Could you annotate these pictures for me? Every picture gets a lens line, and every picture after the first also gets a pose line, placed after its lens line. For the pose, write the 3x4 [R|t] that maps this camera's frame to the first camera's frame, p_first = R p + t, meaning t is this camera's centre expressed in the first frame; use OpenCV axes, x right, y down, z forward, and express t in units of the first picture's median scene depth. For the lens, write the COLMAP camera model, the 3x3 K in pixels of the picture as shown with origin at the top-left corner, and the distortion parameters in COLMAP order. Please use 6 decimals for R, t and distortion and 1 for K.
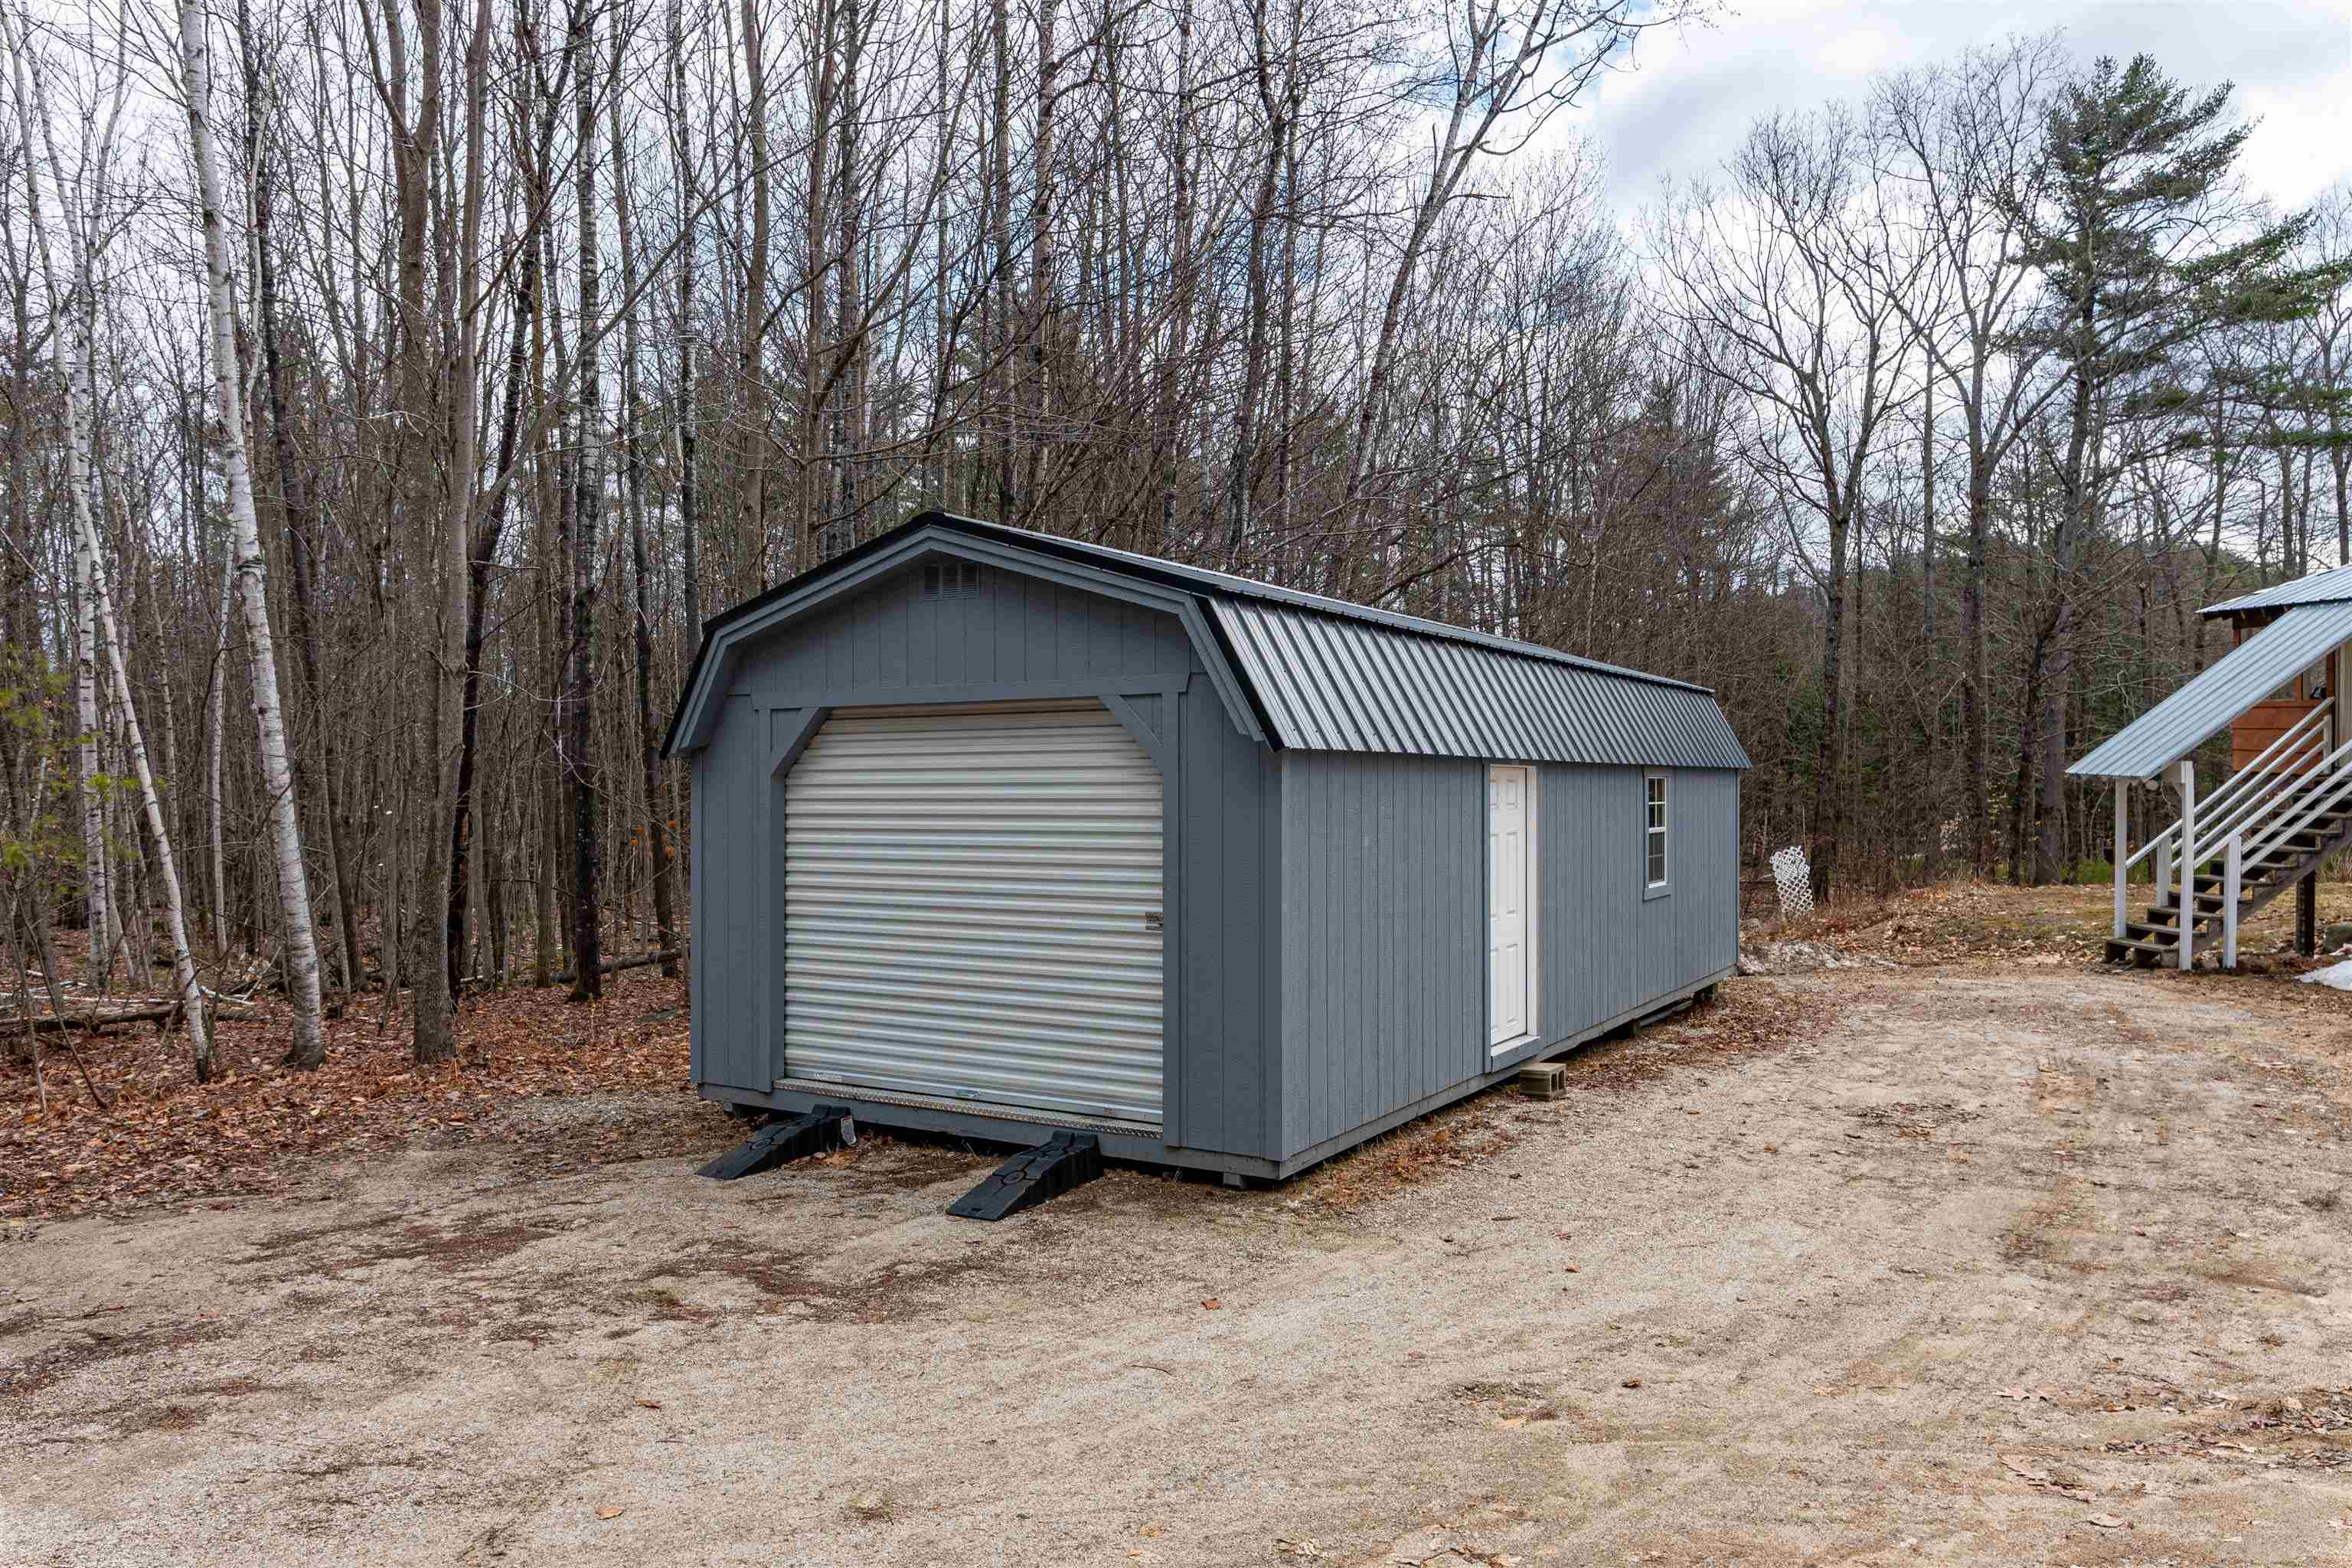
lens RADIAL K [[1608.6, 0, 1176.0], [0, 1608.6, 784.0], [0, 0, 1]] dist [-0.024498, 0.000558]
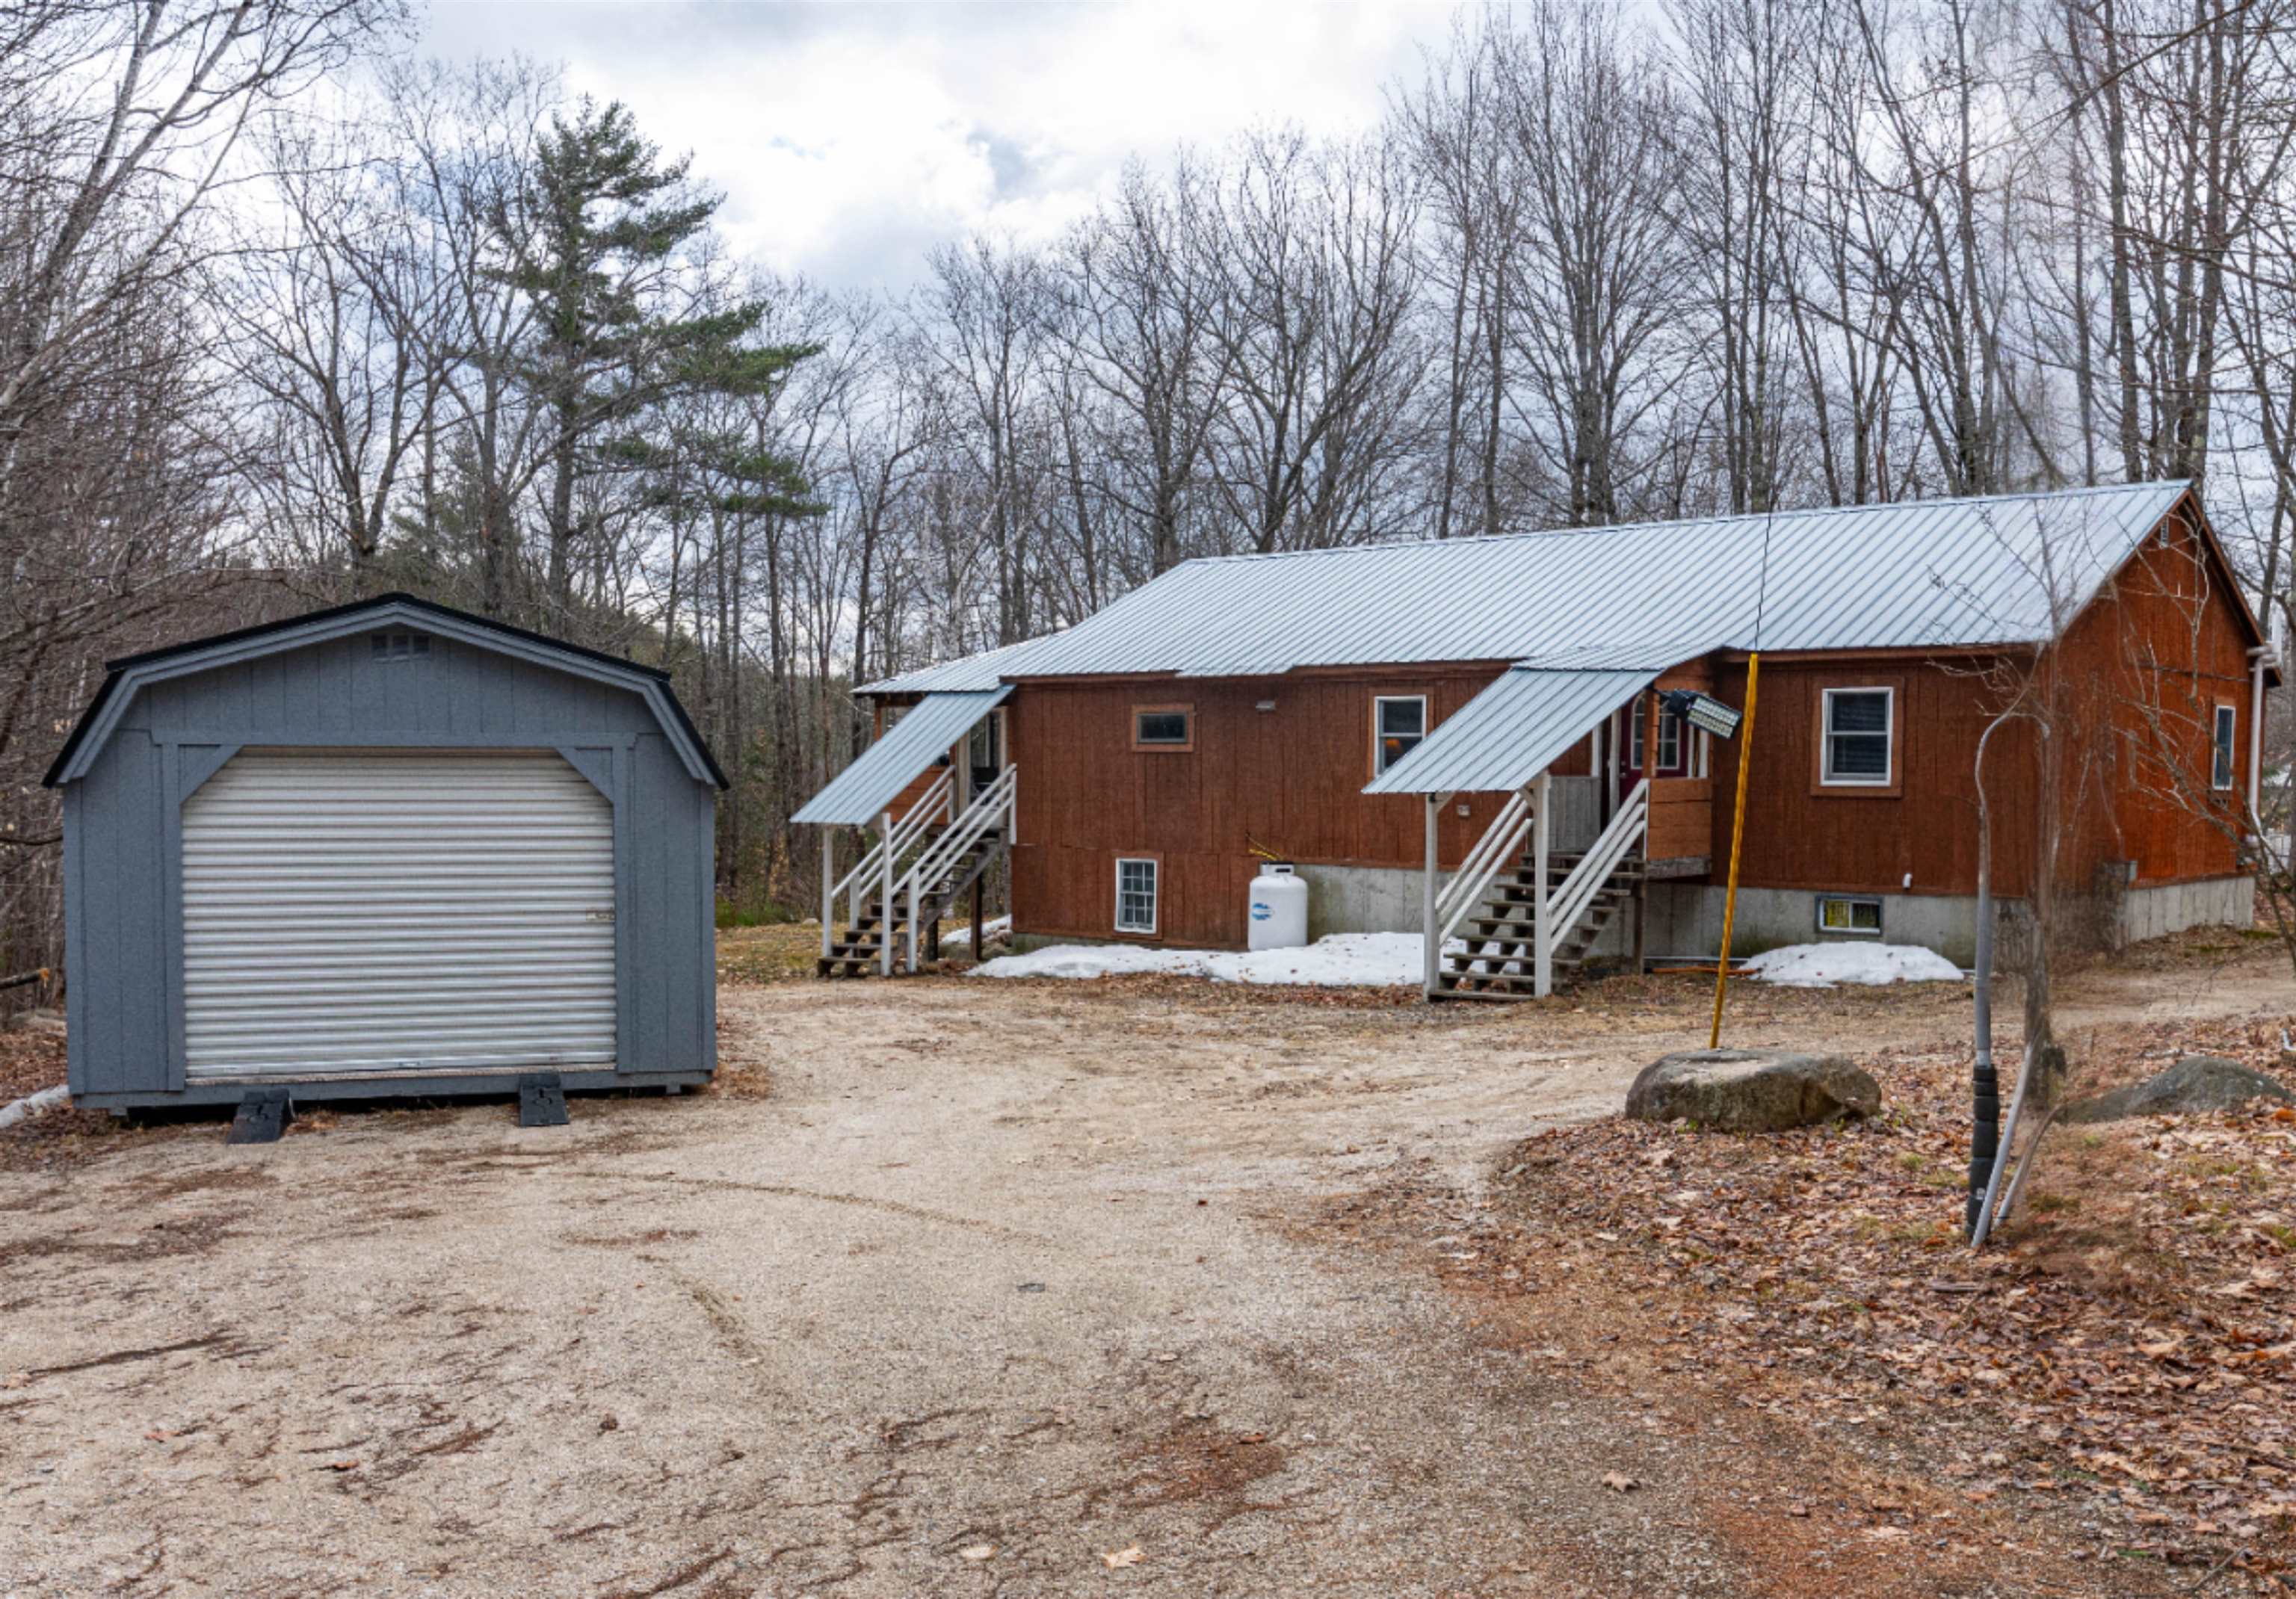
lens RADIAL K [[2037.8, 0, 1148.0], [0, 2037.8, 799.5], [0, 0, 1]] dist [-0.007570, -0.005243]
pose [[0.649242, 0.015895, 0.760416, -0.404859], [0.002217, 0.999738, -0.022790, 0.011431], [-0.760579, 0.016482, 0.649037, -0.191462]]
